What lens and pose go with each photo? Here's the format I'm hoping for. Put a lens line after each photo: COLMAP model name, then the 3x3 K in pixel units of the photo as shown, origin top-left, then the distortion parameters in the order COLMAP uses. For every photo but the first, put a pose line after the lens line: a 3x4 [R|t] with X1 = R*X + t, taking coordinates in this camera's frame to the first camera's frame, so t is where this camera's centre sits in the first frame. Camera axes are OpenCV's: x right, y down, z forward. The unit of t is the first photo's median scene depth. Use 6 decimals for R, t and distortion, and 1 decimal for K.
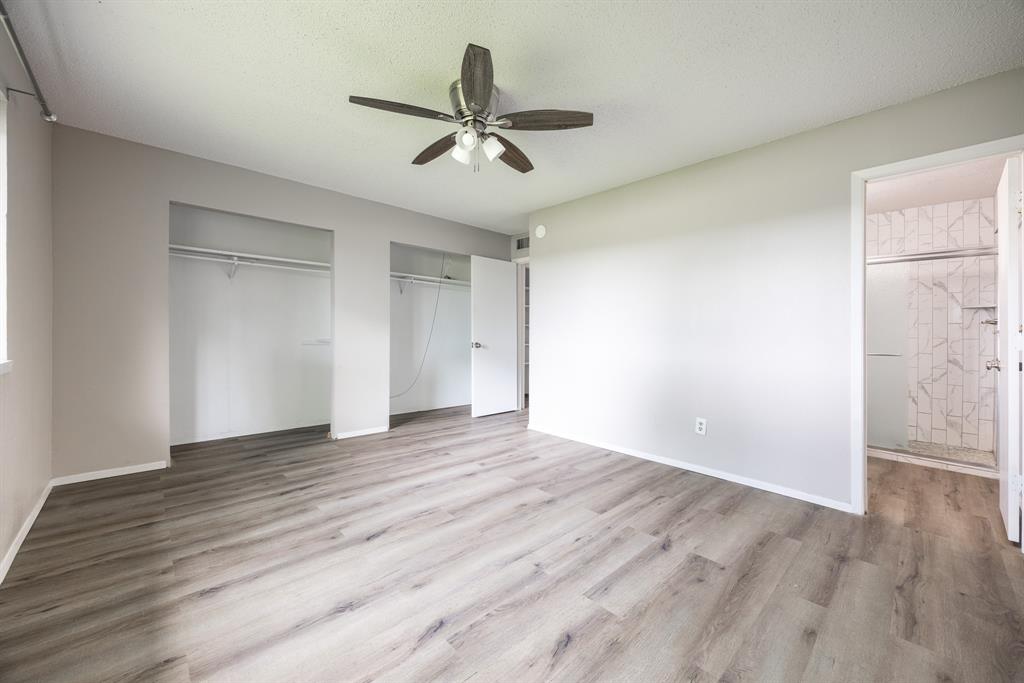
lens RADIAL K [[390.8, 0, 515.4], [0, 390.8, 333.1], [0, 0, 1]] dist [-0.003387, -0.000055]
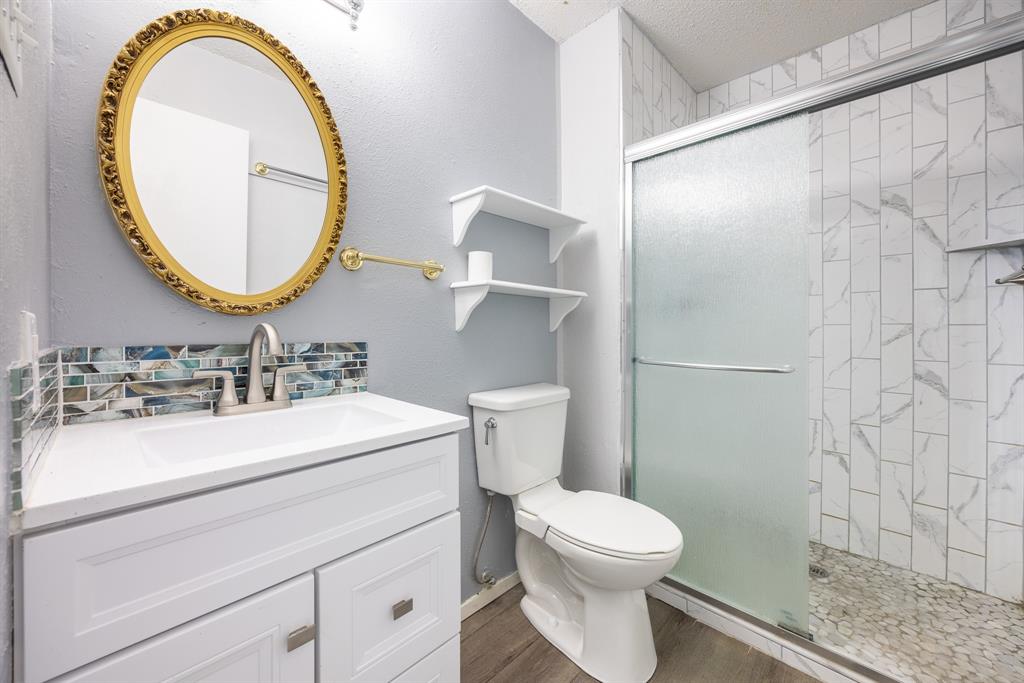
lens RADIAL K [[390.8, 0, 512.3], [0, 390.8, 331.5], [0, 0, 1]] dist [-0.003387, -0.000055]
pose [[0.999425, -0.010023, 0.032405, 1.023182], [0.009897, 0.999943, 0.004051, 0.024900], [-0.032444, -0.003728, 0.999467, 0.914253]]
